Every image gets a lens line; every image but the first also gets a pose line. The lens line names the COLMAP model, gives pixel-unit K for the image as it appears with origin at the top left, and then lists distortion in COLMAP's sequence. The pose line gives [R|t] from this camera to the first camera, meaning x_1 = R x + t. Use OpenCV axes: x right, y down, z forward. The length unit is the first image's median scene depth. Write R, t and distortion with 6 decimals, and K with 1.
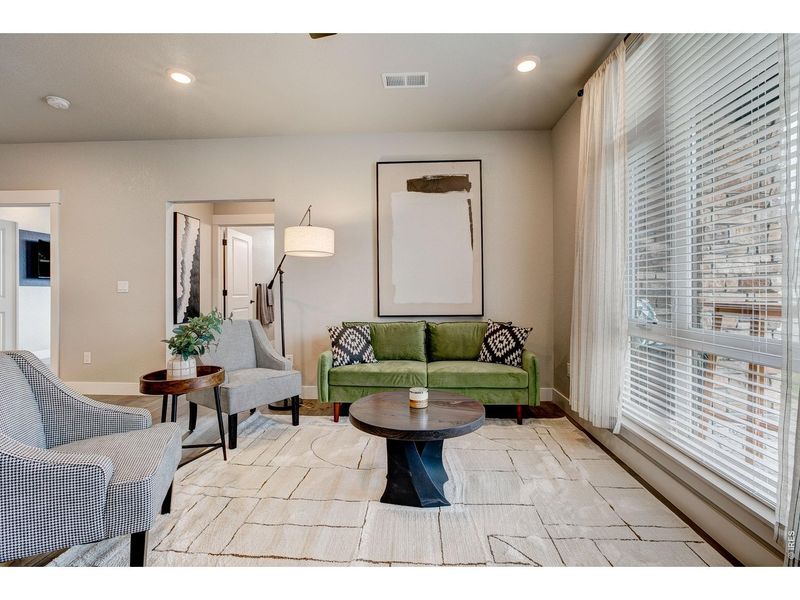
lens RADIAL K [[356.0, 0, 405.6], [0, 356.0, 290.8], [0, 0, 1]] dist [-0.028588, 0.010025]
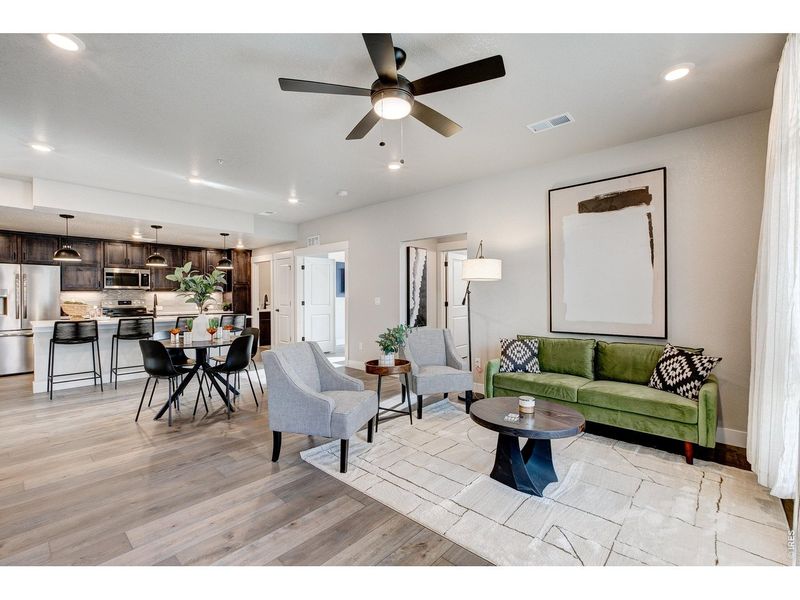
lens RADIAL K [[356.0, 0, 416.4], [0, 356.0, 296.0], [0, 0, 1]] dist [-0.028588, 0.010025]
pose [[0.790250, 0.006167, -0.612754, 0.305863], [-0.000205, 0.999952, 0.009800, -0.056265], [0.612785, -0.007619, 0.790213, -0.126469]]
